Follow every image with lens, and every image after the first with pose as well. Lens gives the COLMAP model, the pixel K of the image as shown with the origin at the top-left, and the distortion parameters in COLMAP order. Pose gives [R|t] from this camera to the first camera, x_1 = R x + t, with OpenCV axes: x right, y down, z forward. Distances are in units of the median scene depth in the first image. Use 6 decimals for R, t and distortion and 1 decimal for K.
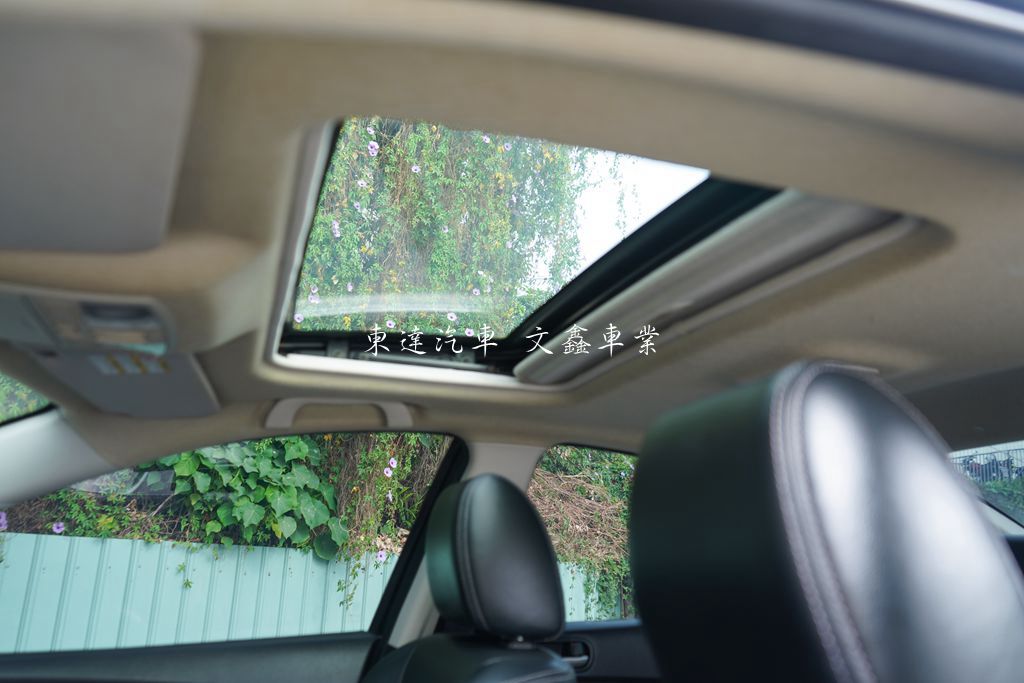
lens RADIAL K [[824.3, 0, 515.3], [0, 824.3, 341.3], [0, 0, 1]] dist [-0.004407, 0.004227]
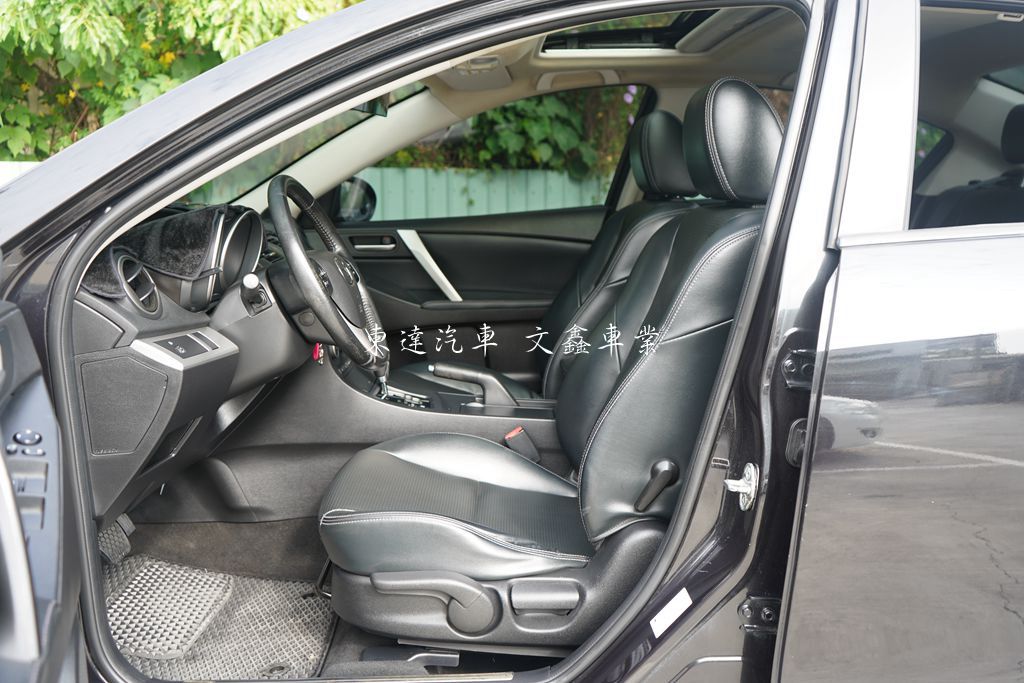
lens RADIAL K [[925.7, 0, 510.6], [0, 925.7, 341.2], [0, 0, 1]] dist [-0.006663, -0.000730]
pose [[0.956158, 0.007516, -0.292755, 0.060934], [0.113681, 0.911752, 0.394696, -0.051688], [0.269886, -0.410672, 0.870925, -0.256736]]
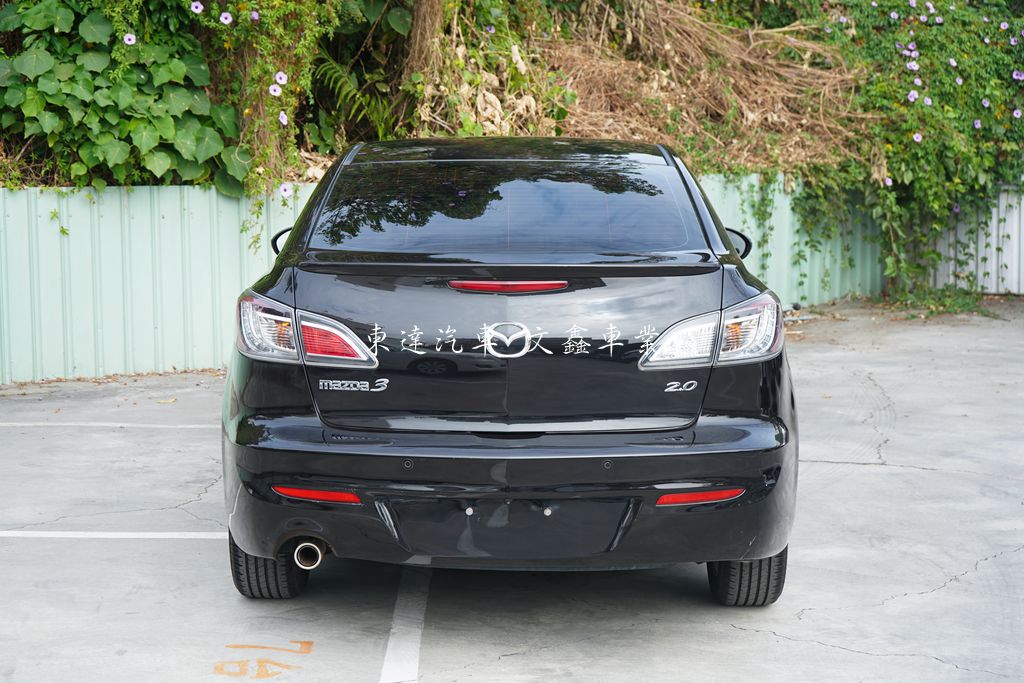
lens RADIAL K [[1742.9, 0, 510.7], [0, 1742.9, 344.5], [0, 0, 1]] dist [-0.023924, 0.000000]
pose [[0.937086, -0.007203, -0.349025, 0.701896], [0.133016, 0.931735, 0.337901, -0.166046], [0.322765, -0.363068, 0.874074, -0.545725]]
